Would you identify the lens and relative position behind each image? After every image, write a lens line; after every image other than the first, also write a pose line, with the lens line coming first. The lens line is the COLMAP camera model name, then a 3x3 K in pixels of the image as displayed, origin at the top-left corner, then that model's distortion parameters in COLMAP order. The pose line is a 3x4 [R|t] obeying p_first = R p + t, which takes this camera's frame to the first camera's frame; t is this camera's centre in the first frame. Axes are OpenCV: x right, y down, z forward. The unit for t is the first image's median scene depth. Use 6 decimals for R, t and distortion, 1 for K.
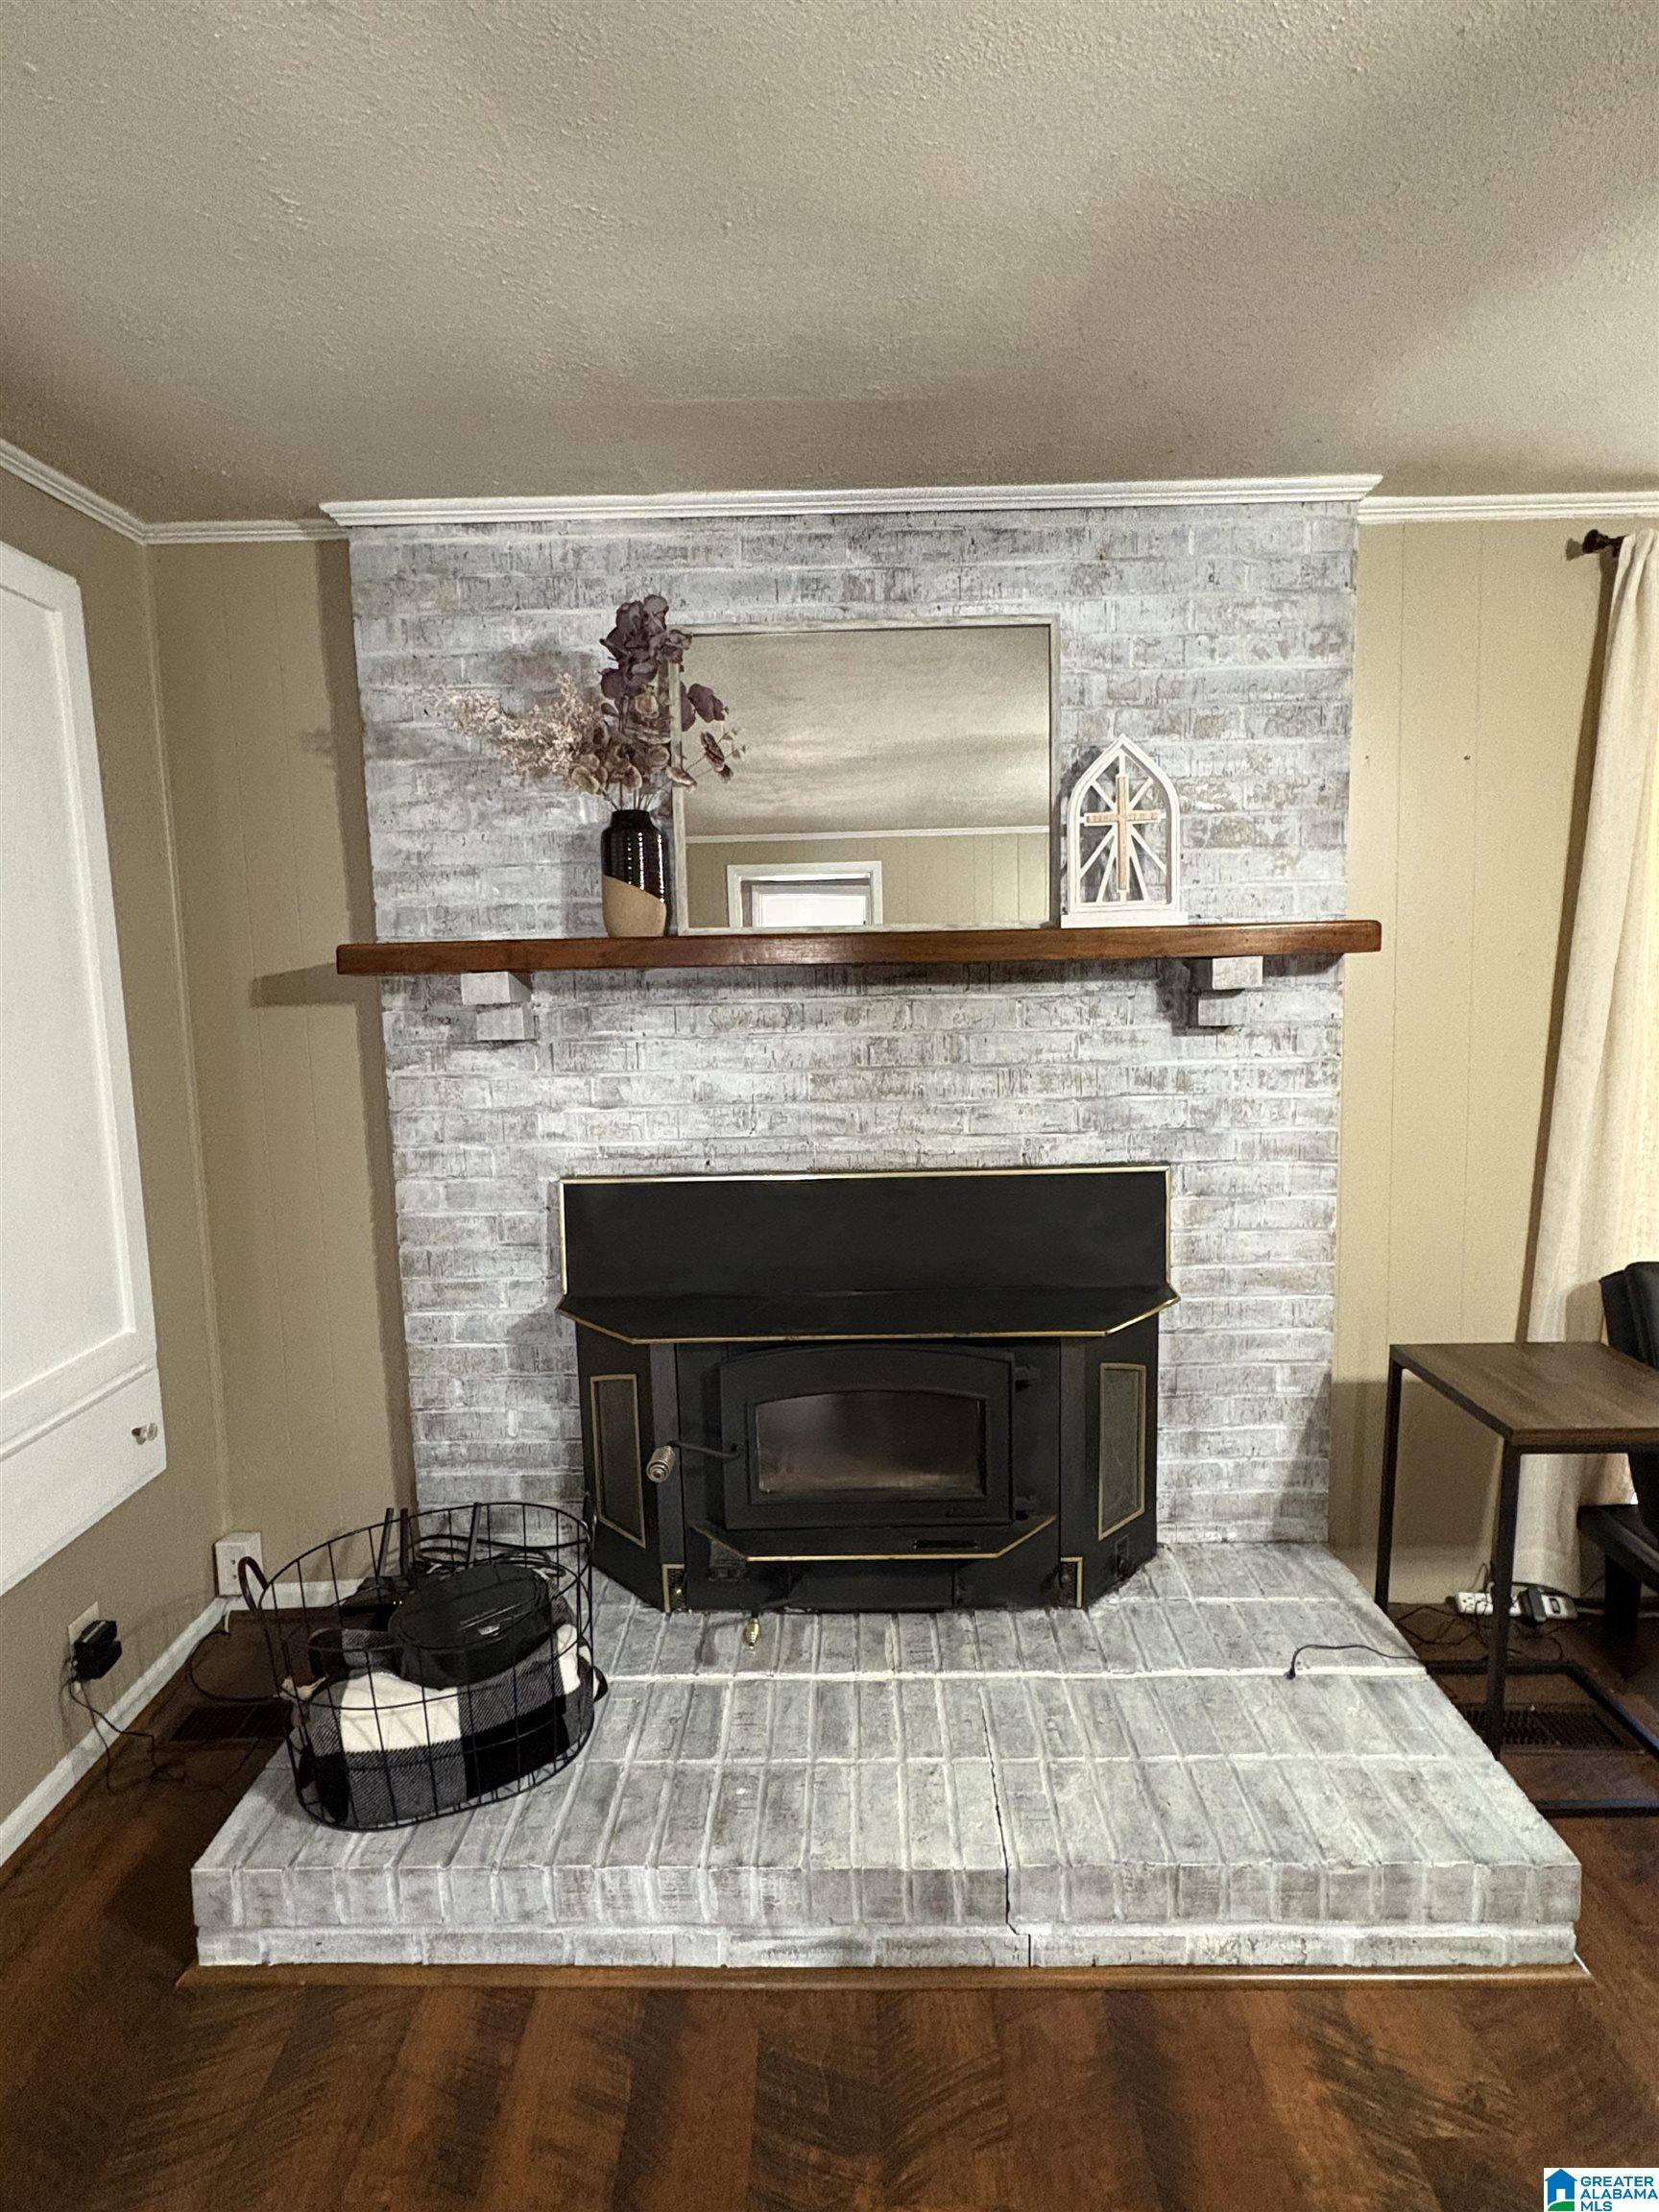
lens RADIAL K [[1168.7, 0, 829.5], [0, 1168.7, 1106.0], [0, 0, 1]] dist [0.000587, 0.000777]
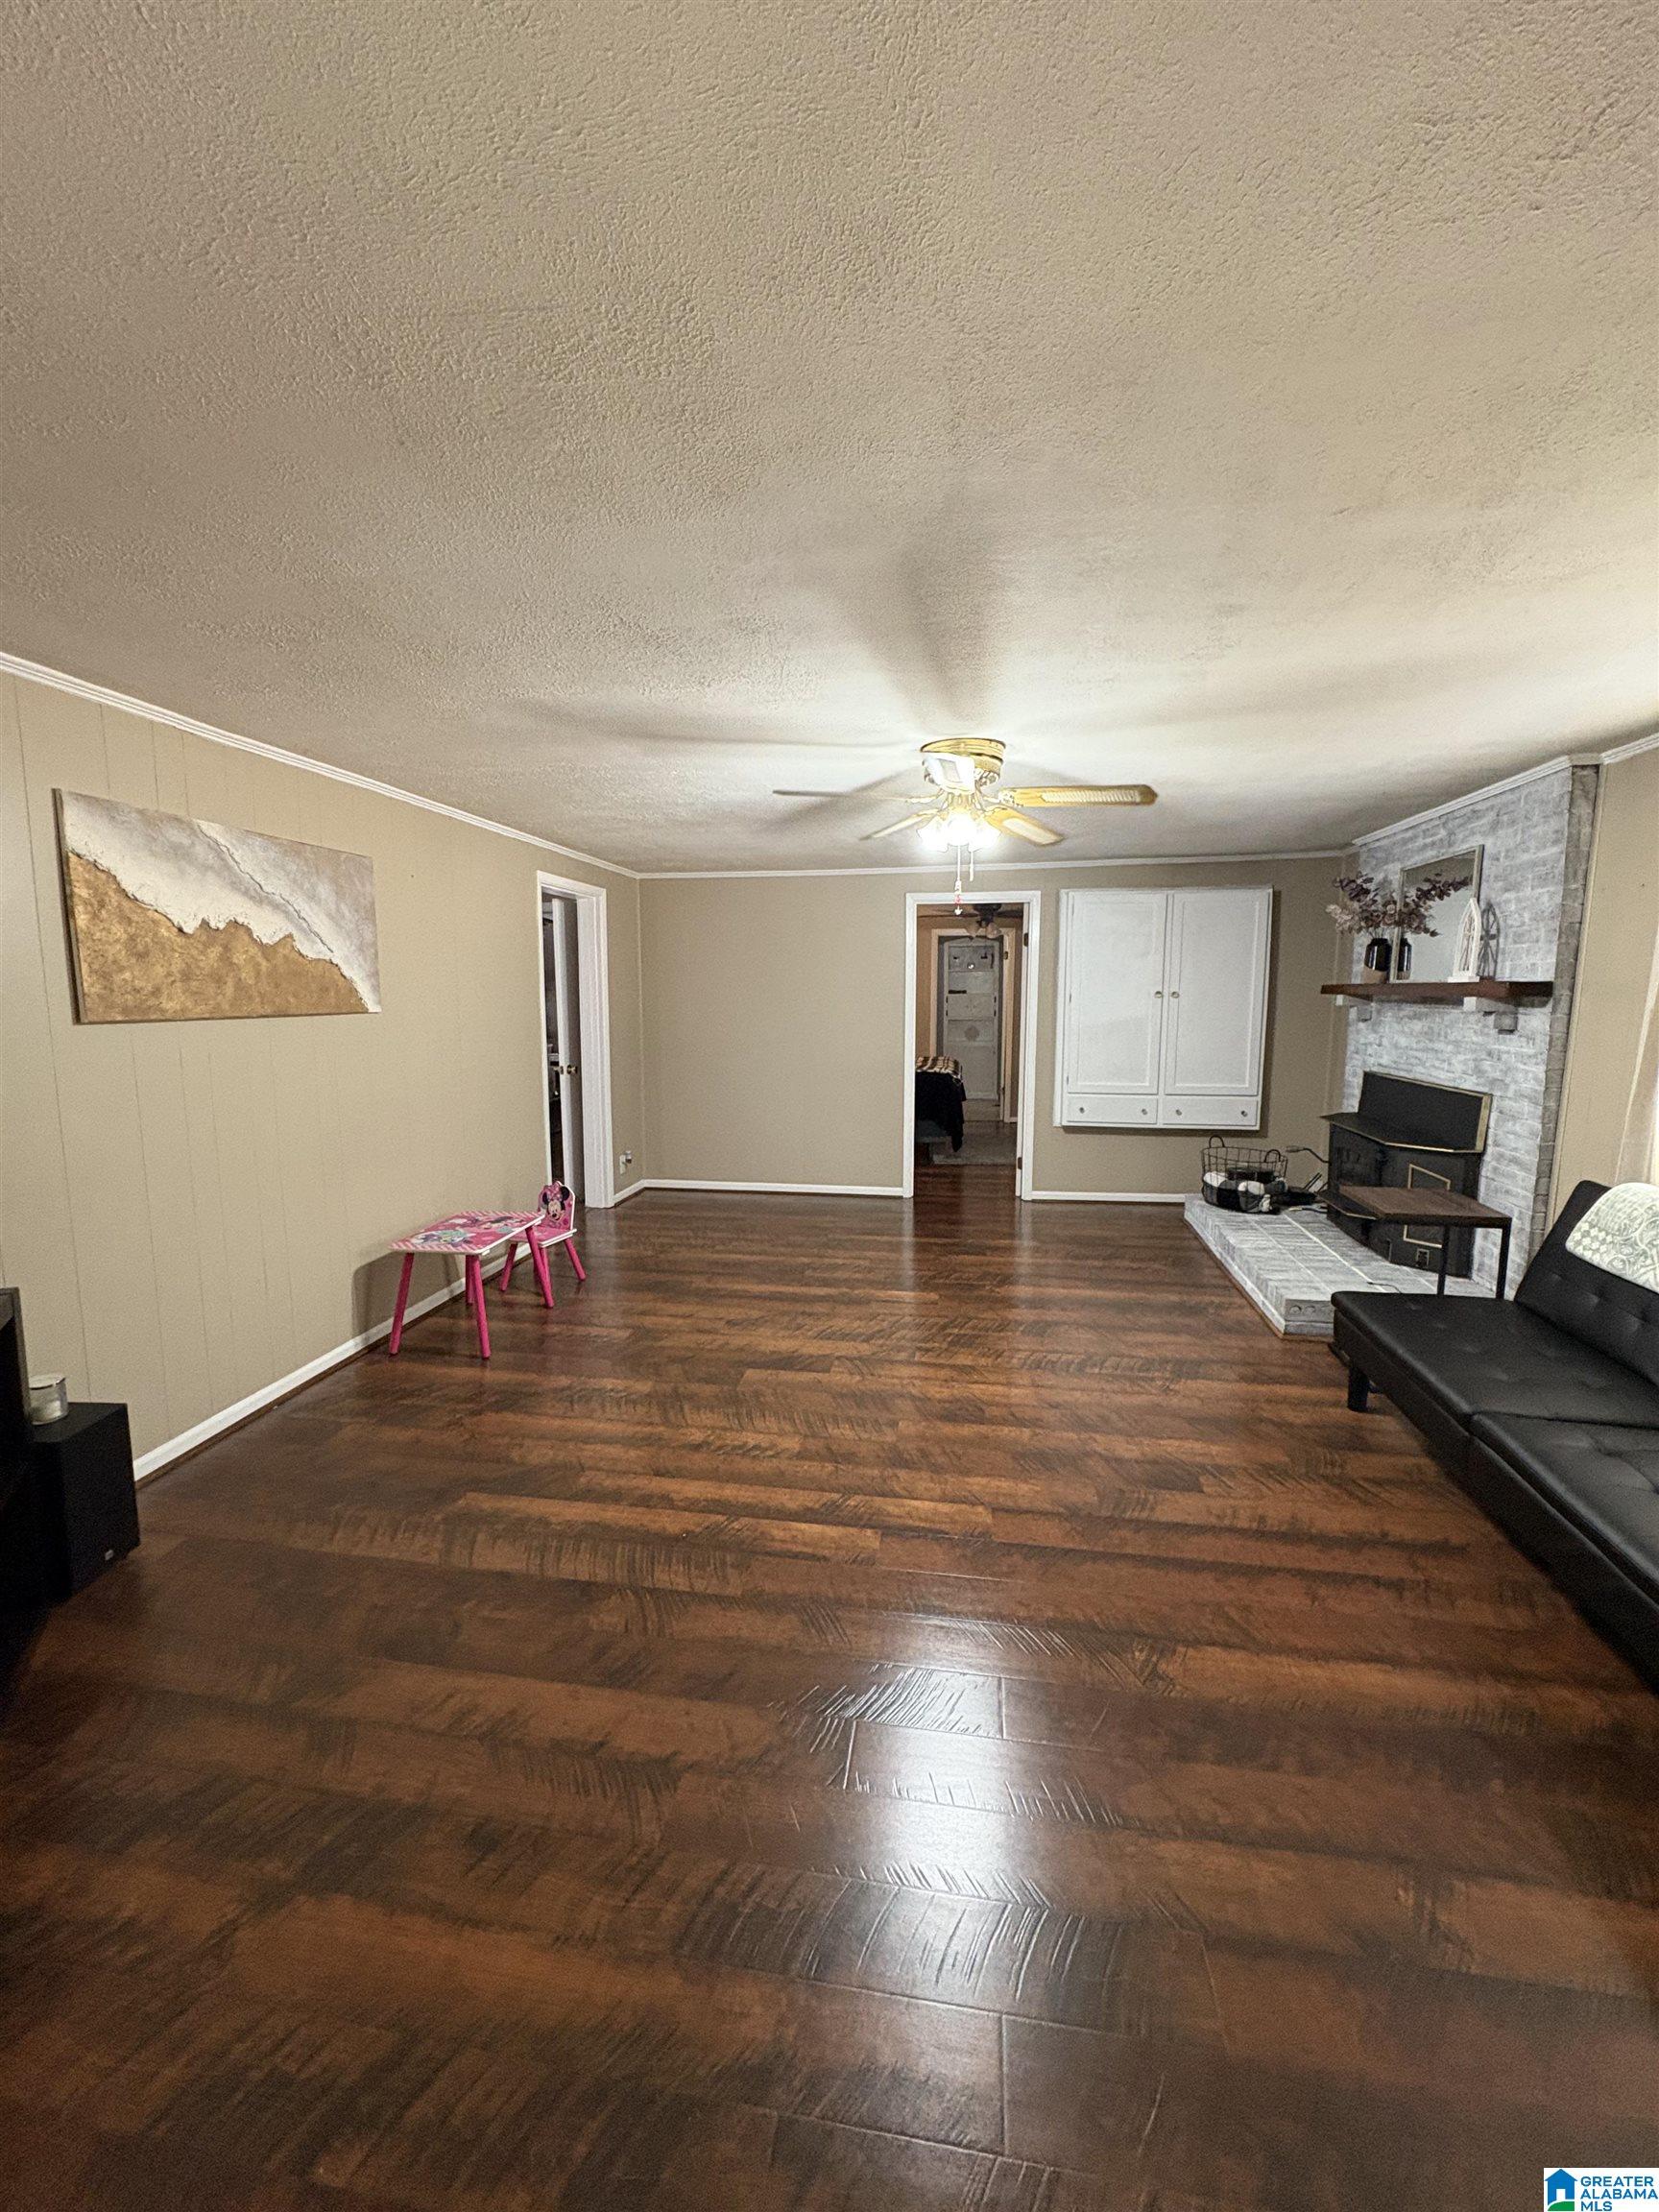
lens RADIAL K [[879.2, 0, 829.5], [0, 879.2, 1106.0], [0, 0, 1]] dist [0.000846, 0.000067]
pose [[-0.147674, 0.152681, -0.977180, 2.018647], [-0.116643, 0.978429, 0.170503, -0.062201], [0.982134, 0.139160, -0.126679, 0.039876]]
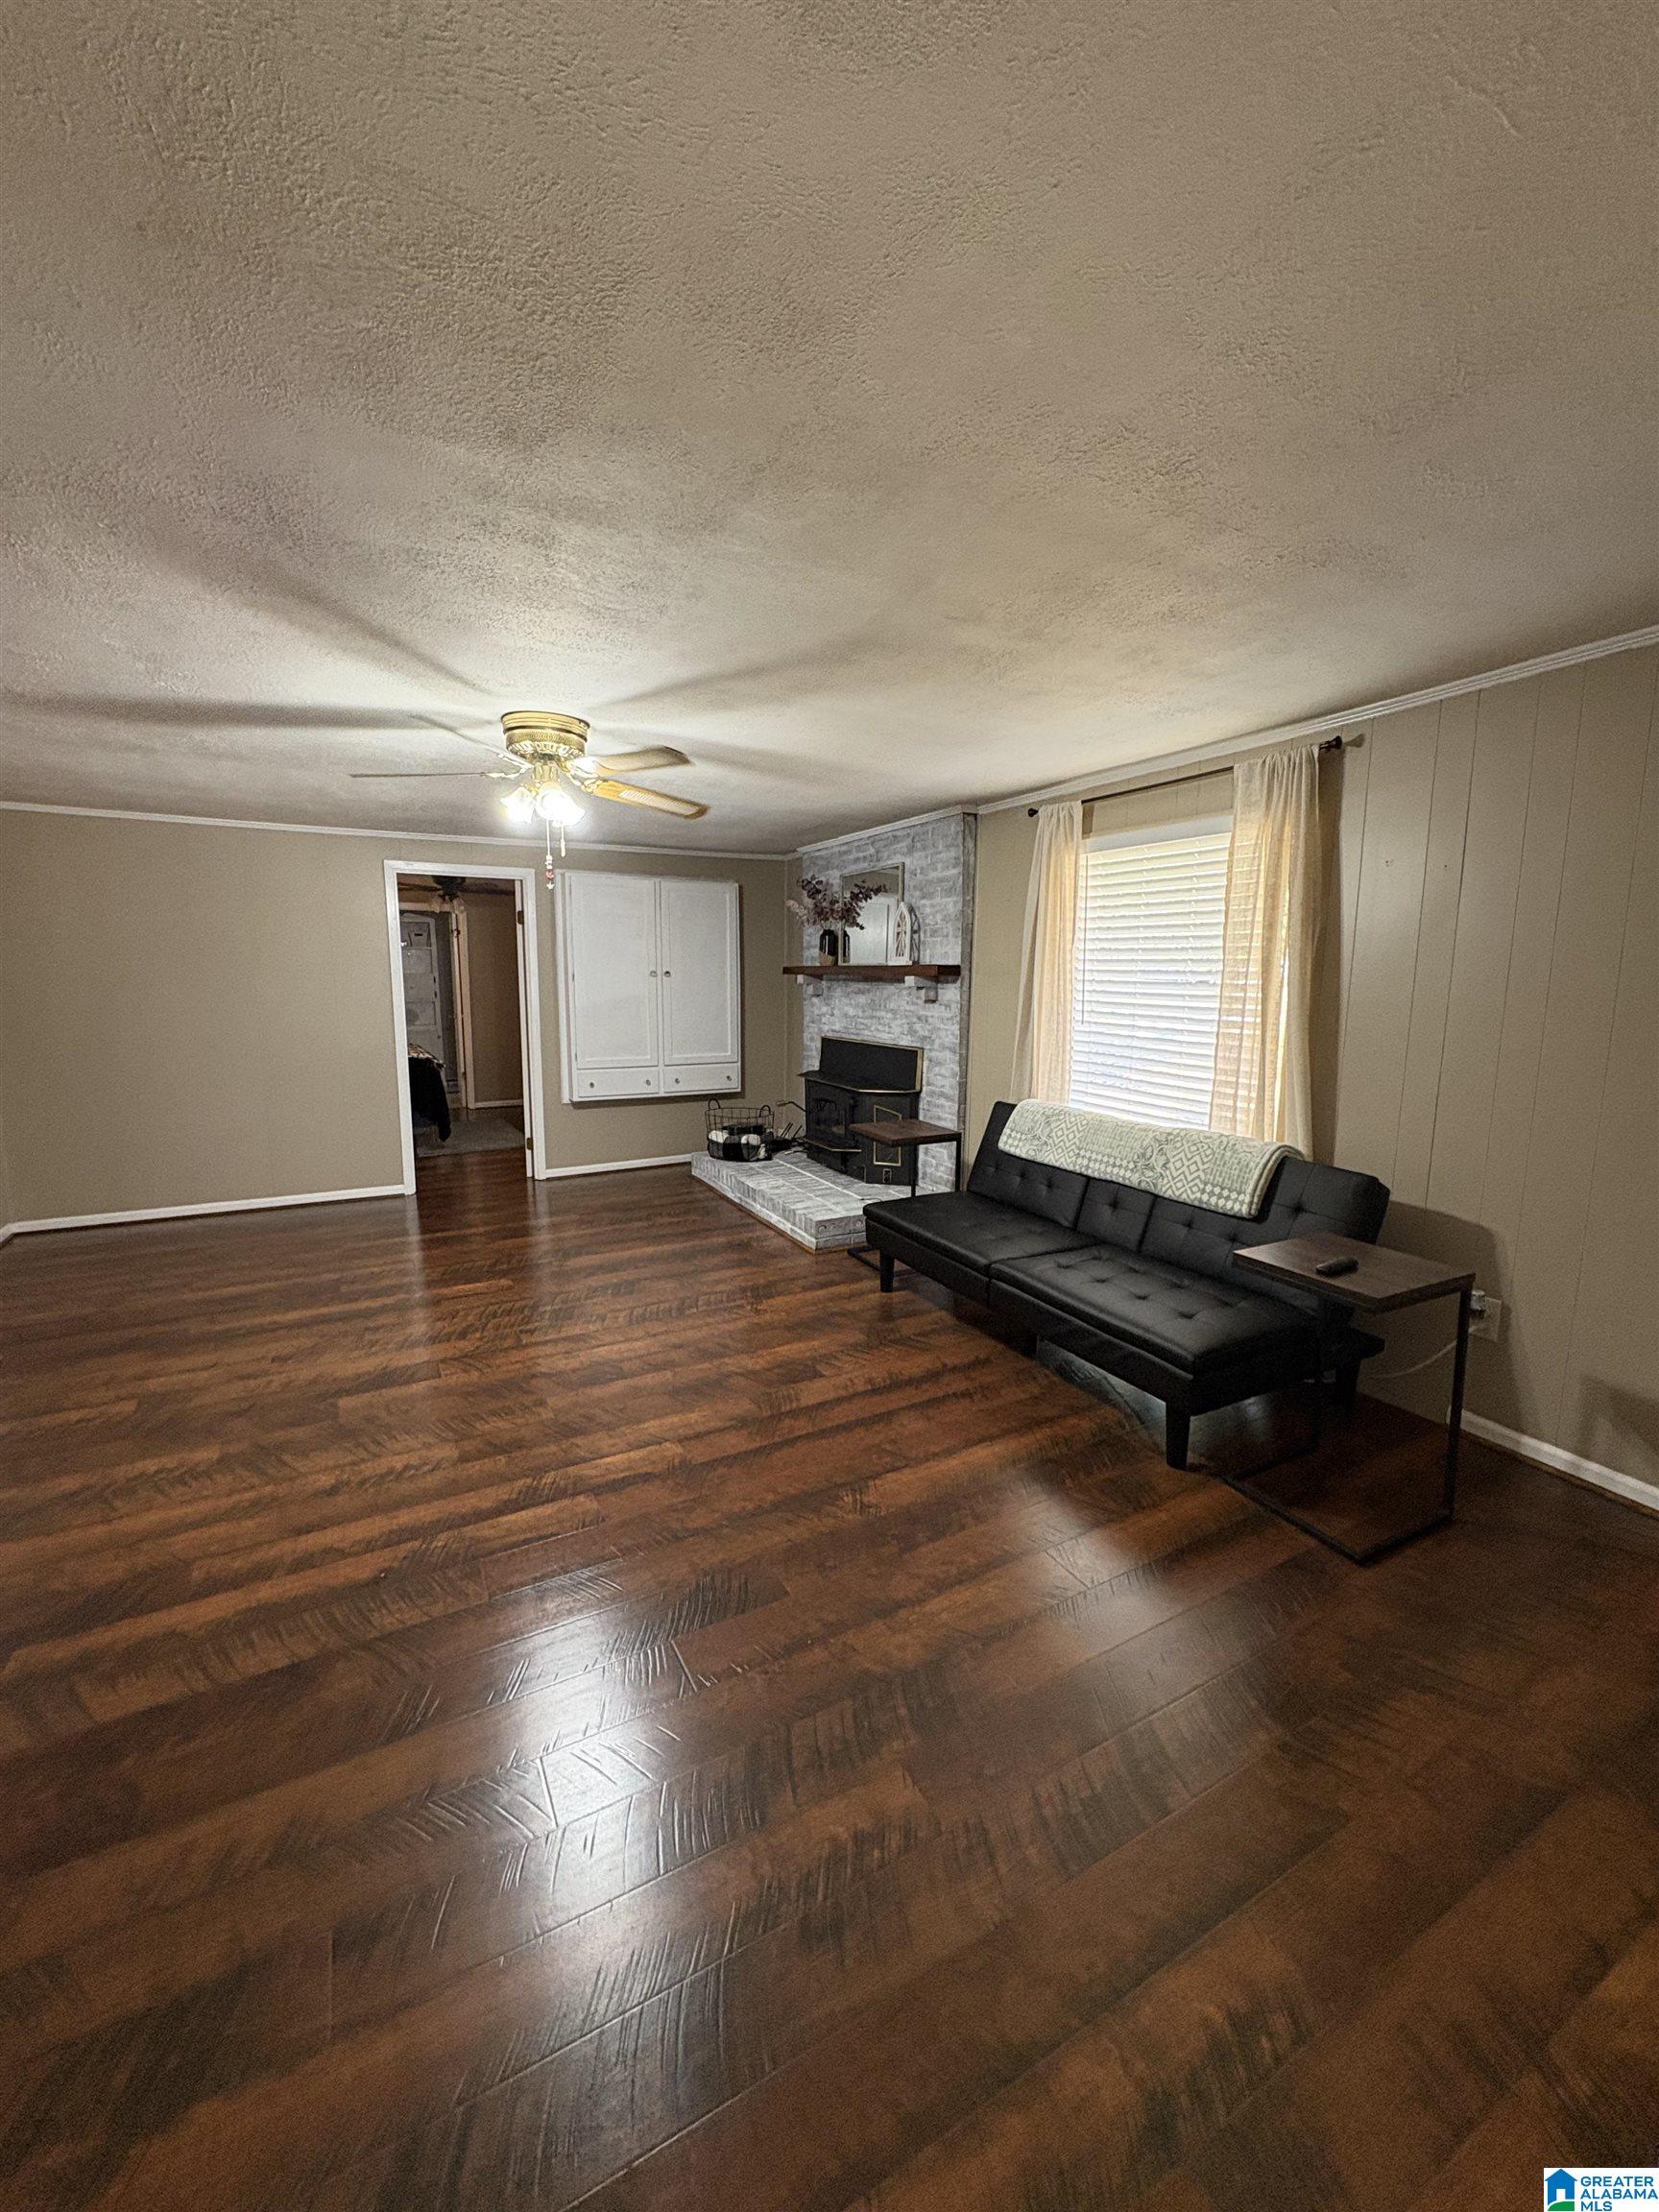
lens RADIAL K [[879.2, 0, 829.5], [0, 879.2, 1106.0], [0, 0, 1]] dist [0.000846, 0.000067]
pose [[0.490109, 0.155068, -0.857757, 2.048716], [-0.125971, 0.986319, 0.106332, -0.011902], [0.862511, 0.055938, 0.502938, -0.265507]]
